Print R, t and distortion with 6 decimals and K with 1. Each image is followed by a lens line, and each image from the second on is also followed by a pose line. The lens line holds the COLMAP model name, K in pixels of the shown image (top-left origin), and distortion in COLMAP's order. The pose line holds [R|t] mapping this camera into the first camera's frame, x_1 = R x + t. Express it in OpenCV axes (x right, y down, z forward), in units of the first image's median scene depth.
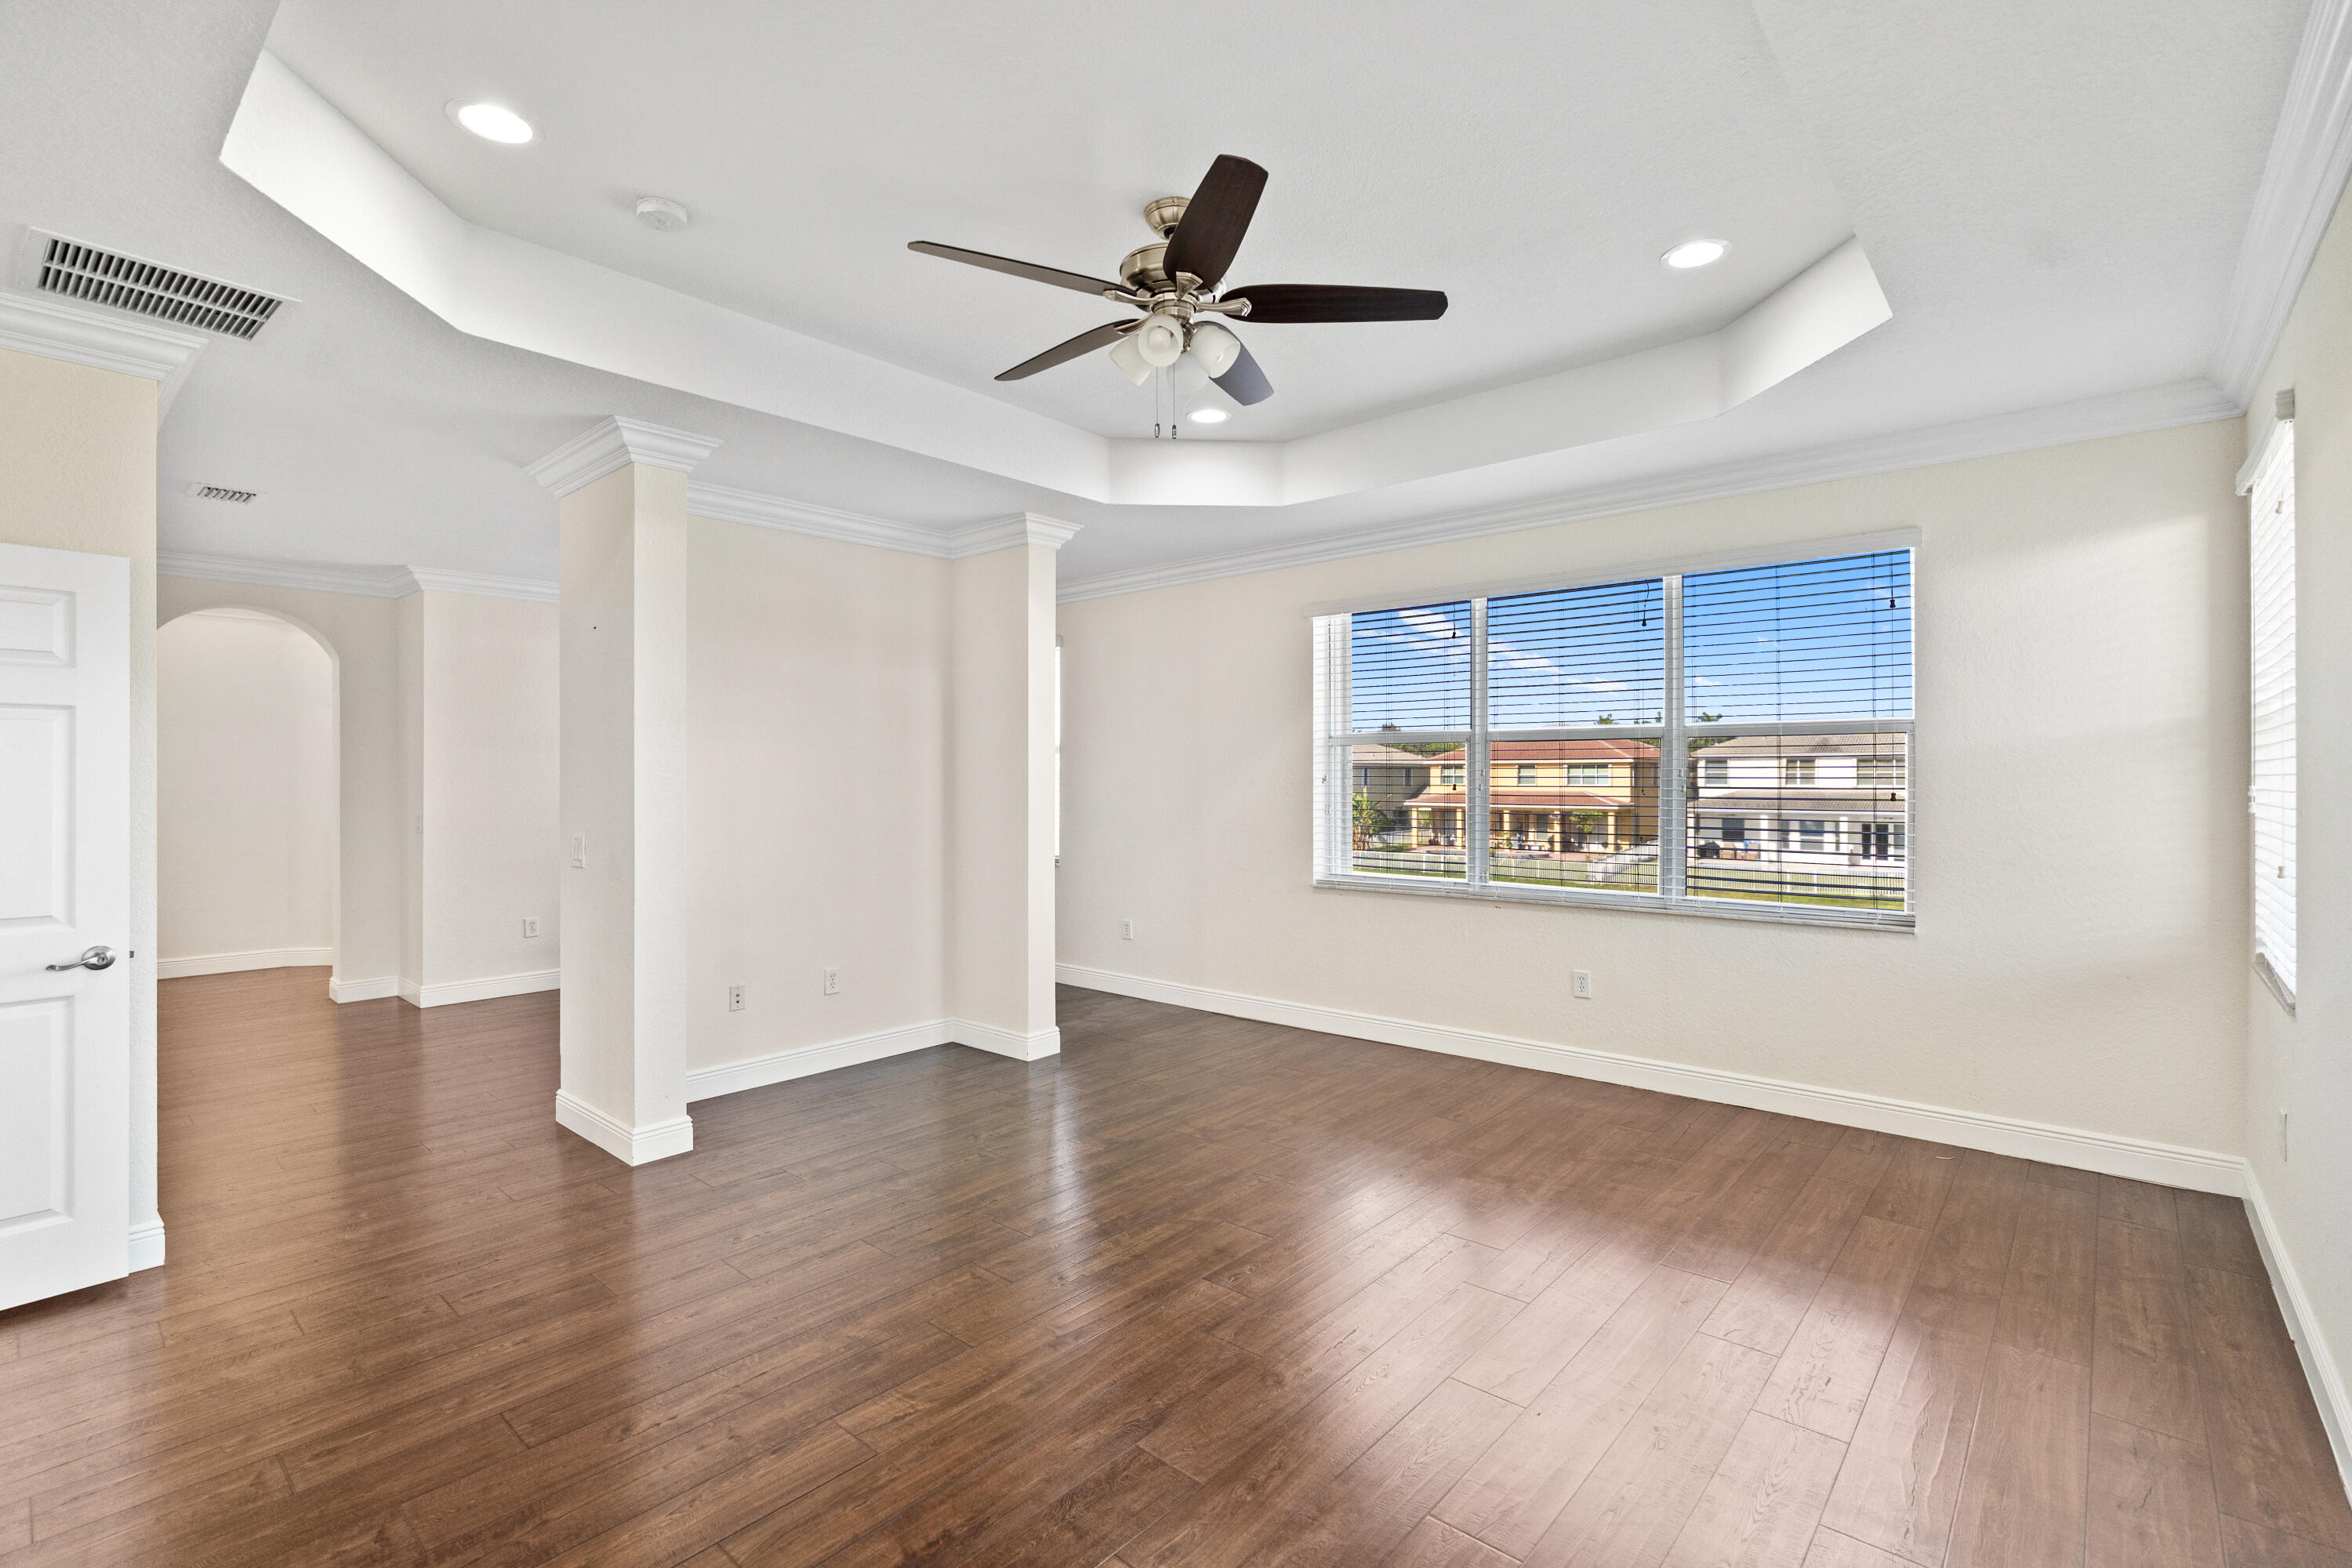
lens RADIAL K [[1067.0, 0, 1132.2], [0, 1067.0, 775.8], [0, 0, 1]] dist [-0.037767, 0.000038]
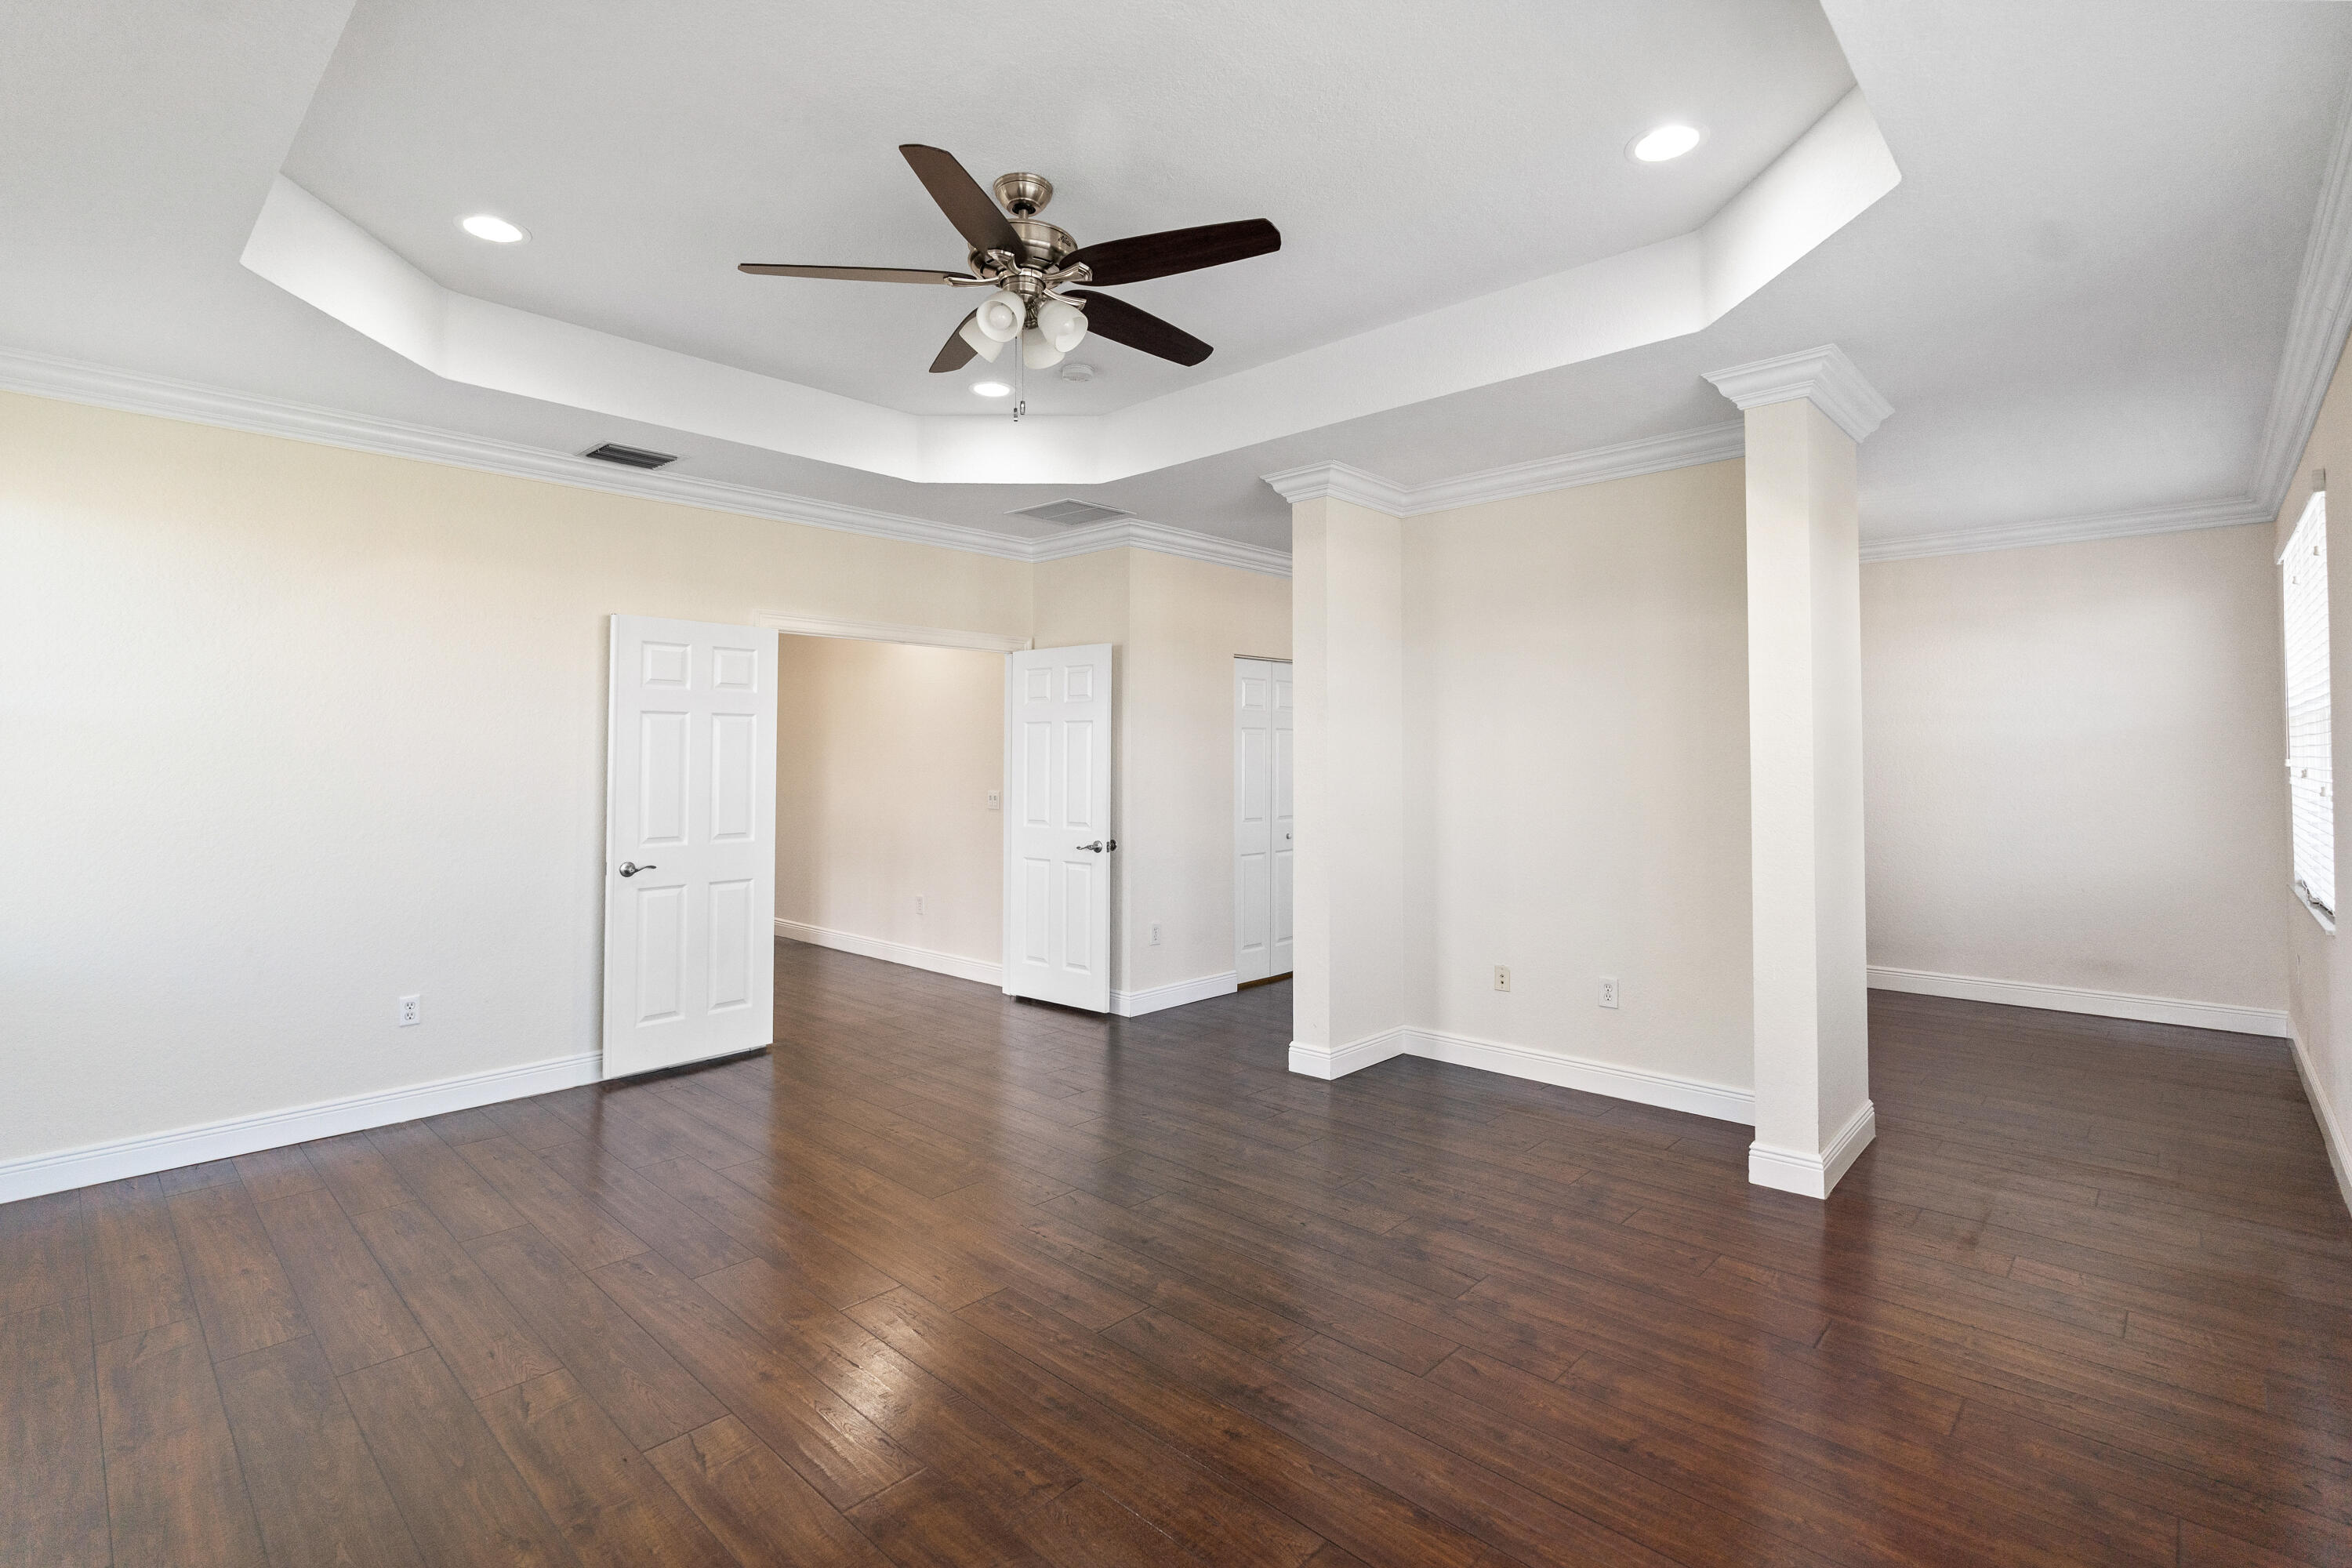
lens RADIAL K [[1086.7, 0, 1190.7], [0, 1086.7, 740.5], [0, 0, 1]] dist [0.002745, 0.000190]
pose [[-0.000442, -0.008652, -0.999962, 0.744479], [-0.000425, 0.999962, -0.008652, -0.003700], [1.000000, 0.000421, -0.000446, 0.827629]]
